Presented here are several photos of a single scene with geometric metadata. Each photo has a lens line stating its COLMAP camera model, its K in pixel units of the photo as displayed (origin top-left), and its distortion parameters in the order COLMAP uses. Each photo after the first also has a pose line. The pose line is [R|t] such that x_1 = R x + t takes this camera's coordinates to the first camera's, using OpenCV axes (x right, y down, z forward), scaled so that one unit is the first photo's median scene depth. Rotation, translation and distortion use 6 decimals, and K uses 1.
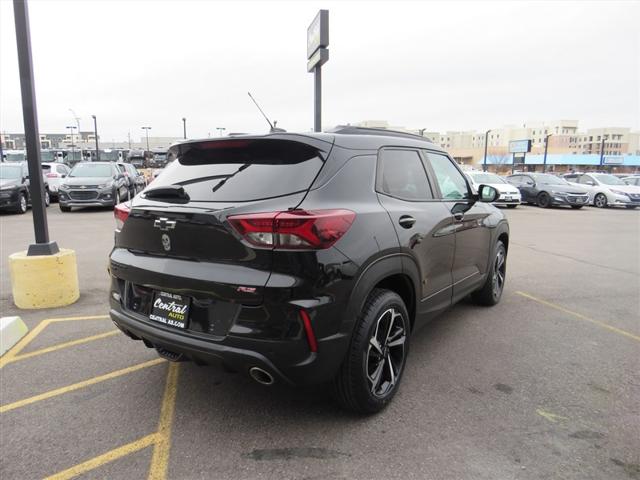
lens RADIAL K [[455.0, 0, 320.0], [0, 455.0, 240.0], [0, 0, 1]] dist [-0.022822, -0.001988]
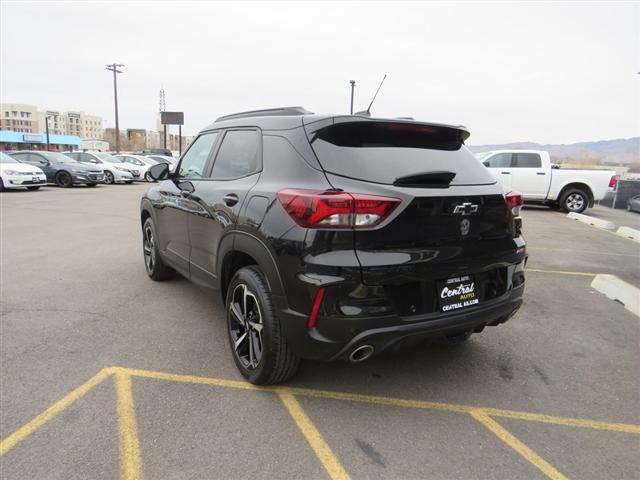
lens RADIAL K [[455.0, 0, 320.0], [0, 455.0, 240.0], [0, 0, 1]] dist [-0.022822, -0.001988]
pose [[0.401312, -0.155886, 0.902579, -1.197798], [0.112165, 0.986358, 0.120484, -0.107134], [-0.909048, 0.052886, 0.413322, 0.759729]]
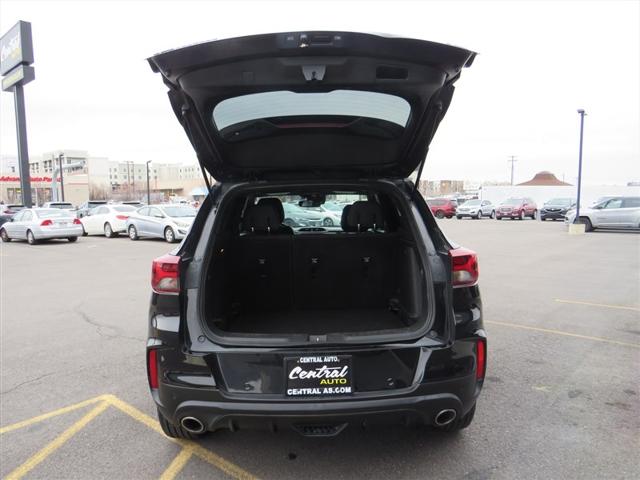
lens RADIAL K [[455.0, 0, 320.0], [0, 455.0, 240.0], [0, 0, 1]] dist [-0.022822, -0.001988]
pose [[0.811180, -0.070033, 0.580589, -0.711381], [0.109882, 0.993373, -0.033699, -0.061848], [-0.574381, 0.091133, 0.813499, 0.257586]]
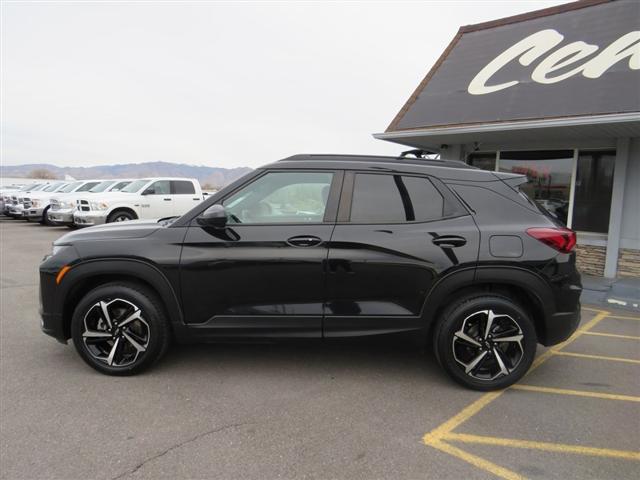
lens RADIAL K [[455.0, 0, 320.0], [0, 455.0, 240.0], [0, 0, 1]] dist [-0.022822, -0.001988]
pose [[-0.530166, -0.105339, 0.841325, -1.122370], [0.089894, 0.979677, 0.179309, -0.335739], [-0.843115, 0.170694, -0.509922, 2.245735]]
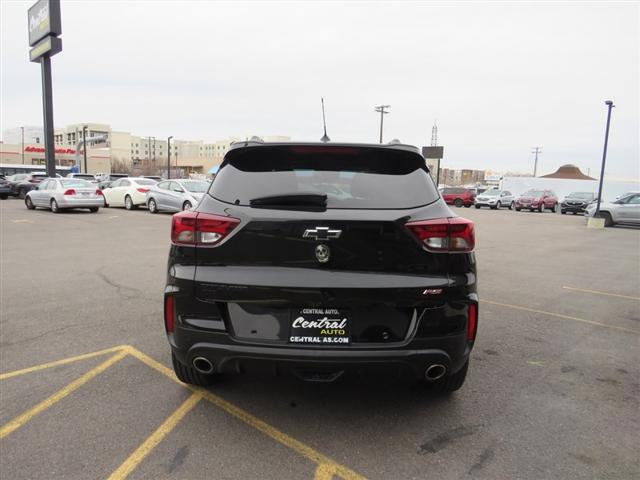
lens RADIAL K [[455.0, 0, 320.0], [0, 455.0, 240.0], [0, 0, 1]] dist [-0.022822, -0.001988]
pose [[0.834200, -0.051015, 0.549097, -0.734436], [0.061874, 0.998083, -0.001273, -0.018523], [-0.547980, 0.035037, 0.835757, 0.199103]]
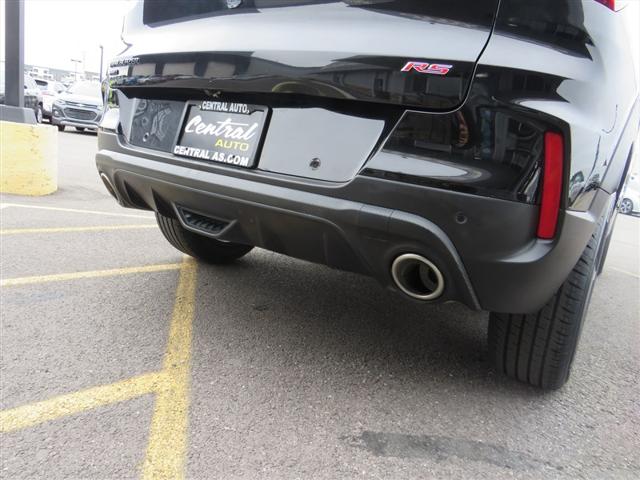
lens RADIAL K [[455.0, 0, 320.0], [0, 455.0, 240.0], [0, 0, 1]] dist [-0.022822, -0.001988]
pose [[0.989894, 0.139879, 0.023311, -0.191305], [-0.140845, 0.988923, 0.046845, 0.203313], [-0.016500, -0.049655, 0.998630, 0.436393]]
